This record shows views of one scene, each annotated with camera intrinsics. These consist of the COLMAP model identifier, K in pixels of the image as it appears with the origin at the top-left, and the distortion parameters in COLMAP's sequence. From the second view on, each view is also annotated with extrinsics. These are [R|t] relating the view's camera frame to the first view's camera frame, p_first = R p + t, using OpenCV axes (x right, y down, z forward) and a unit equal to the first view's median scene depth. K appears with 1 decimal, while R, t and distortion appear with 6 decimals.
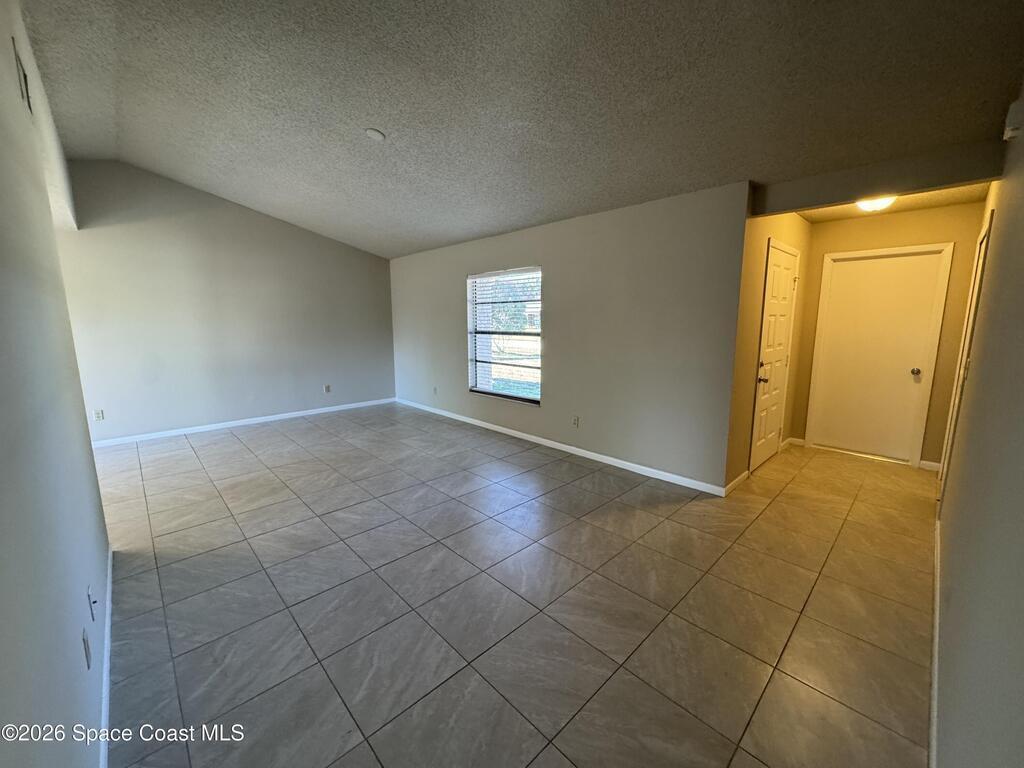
lens RADIAL K [[406.9, 0, 511.7], [0, 406.9, 382.2], [0, 0, 1]] dist [0.000707, 0.000165]
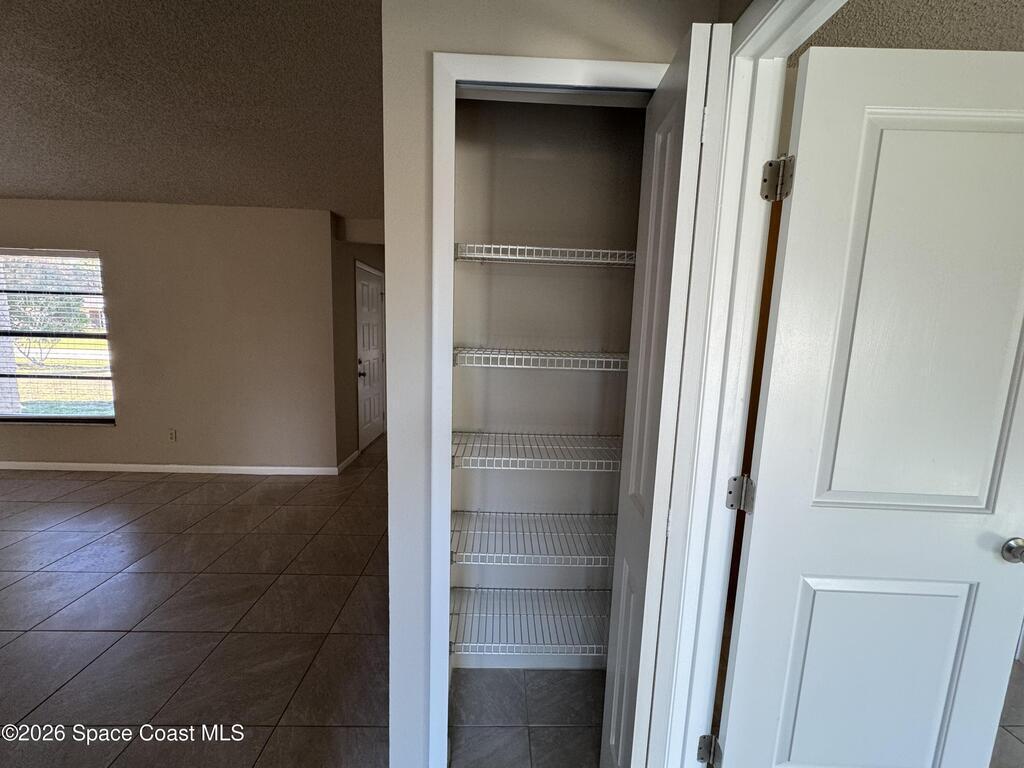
lens RADIAL K [[410.0, 0, 512.2], [0, 410.0, 381.4], [0, 0, 1]] dist [-0.000612, 0.000034]
pose [[0.672439, -0.072932, 0.736551, 0.006920], [0.084891, 0.996166, 0.021136, 0.025803], [-0.735269, 0.048314, 0.676052, -0.158501]]
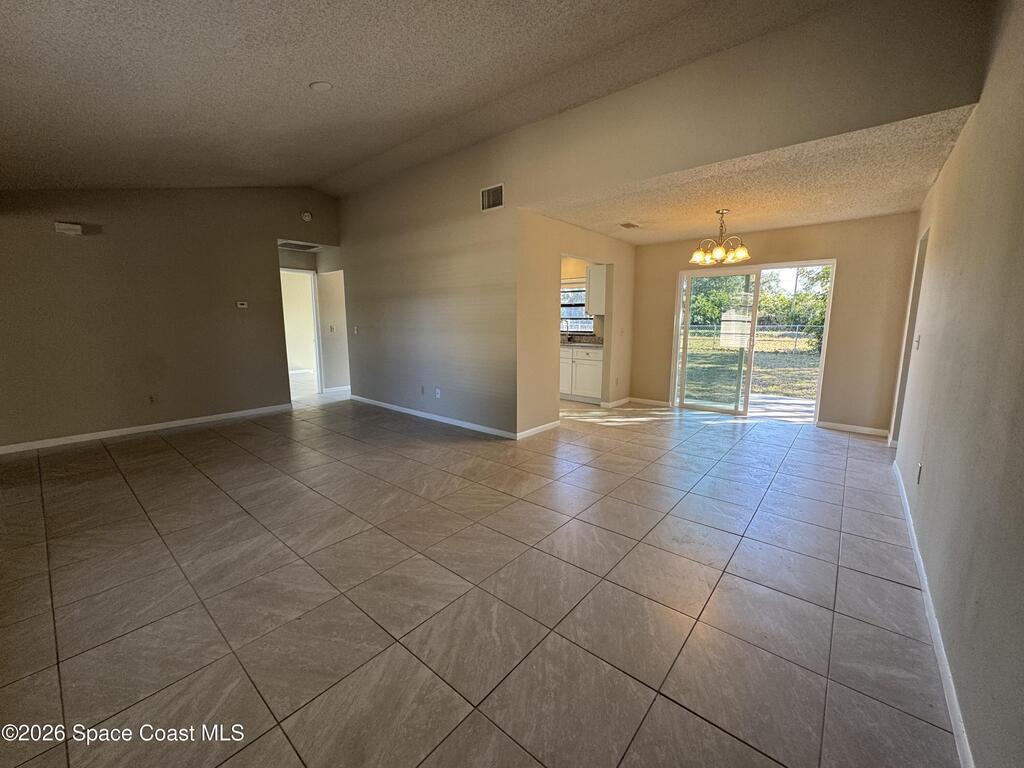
lens RADIAL K [[406.9, 0, 511.7], [0, 406.9, 382.2], [0, 0, 1]] dist [0.000707, 0.000165]
pose [[-0.994391, 0.023242, -0.103180, -0.530100], [-0.009949, 0.950674, 0.310032, -0.232995], [0.105296, 0.309319, -0.945111, 1.705367]]
